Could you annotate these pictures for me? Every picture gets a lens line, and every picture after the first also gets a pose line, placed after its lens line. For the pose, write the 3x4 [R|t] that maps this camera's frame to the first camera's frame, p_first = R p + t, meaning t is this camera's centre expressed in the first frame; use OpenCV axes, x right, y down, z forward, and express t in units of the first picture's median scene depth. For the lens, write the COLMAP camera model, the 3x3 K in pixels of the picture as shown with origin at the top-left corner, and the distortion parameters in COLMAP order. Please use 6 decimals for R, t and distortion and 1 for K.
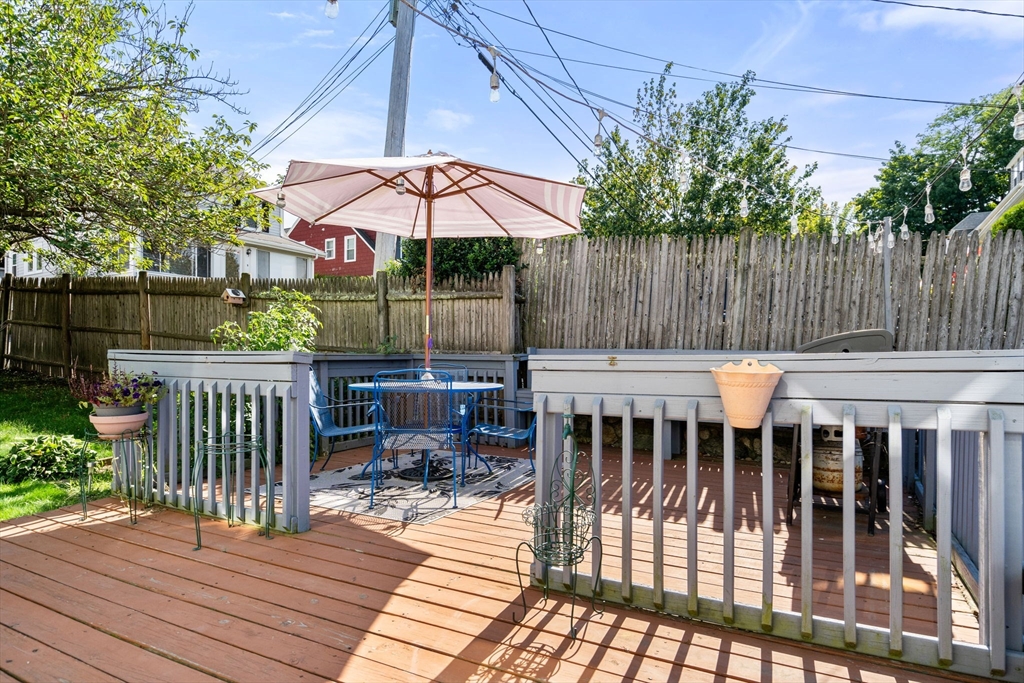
lens RADIAL K [[548.6, 0, 510.3], [0, 548.6, 342.1], [0, 0, 1]] dist [-0.003350, -0.000095]
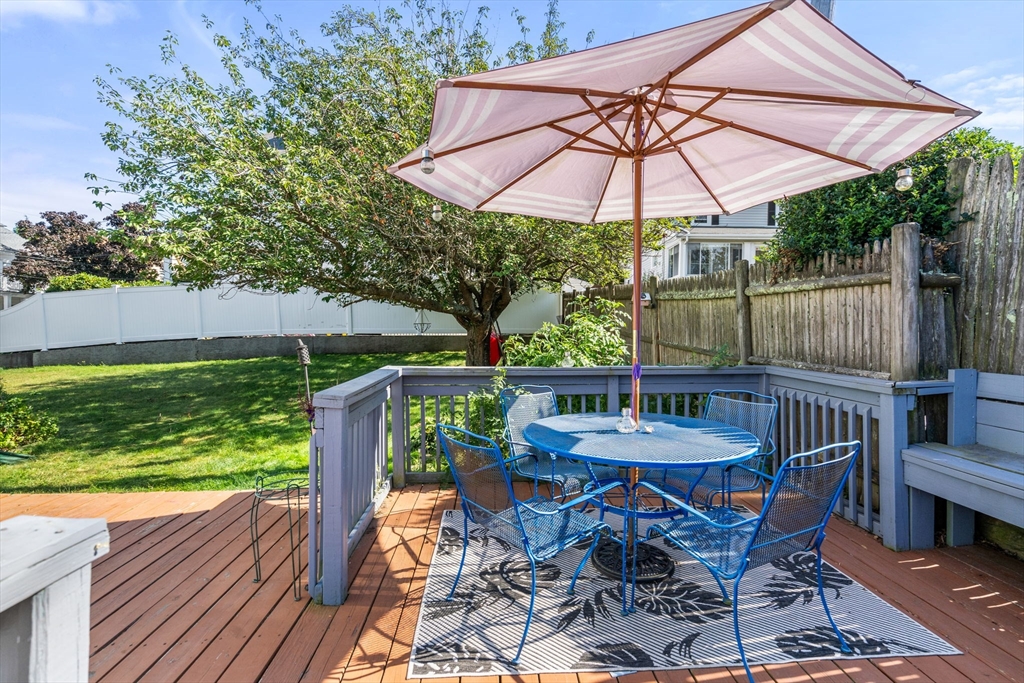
lens RADIAL K [[468.4, 0, 513.3], [0, 468.4, 339.5], [0, 0, 1]] dist [-0.003963, 0.001150]
pose [[0.558359, 0.007320, -0.829567, 0.165238], [0.012822, 0.999765, 0.017452, -0.031777], [0.829501, -0.020381, 0.558134, 0.370164]]
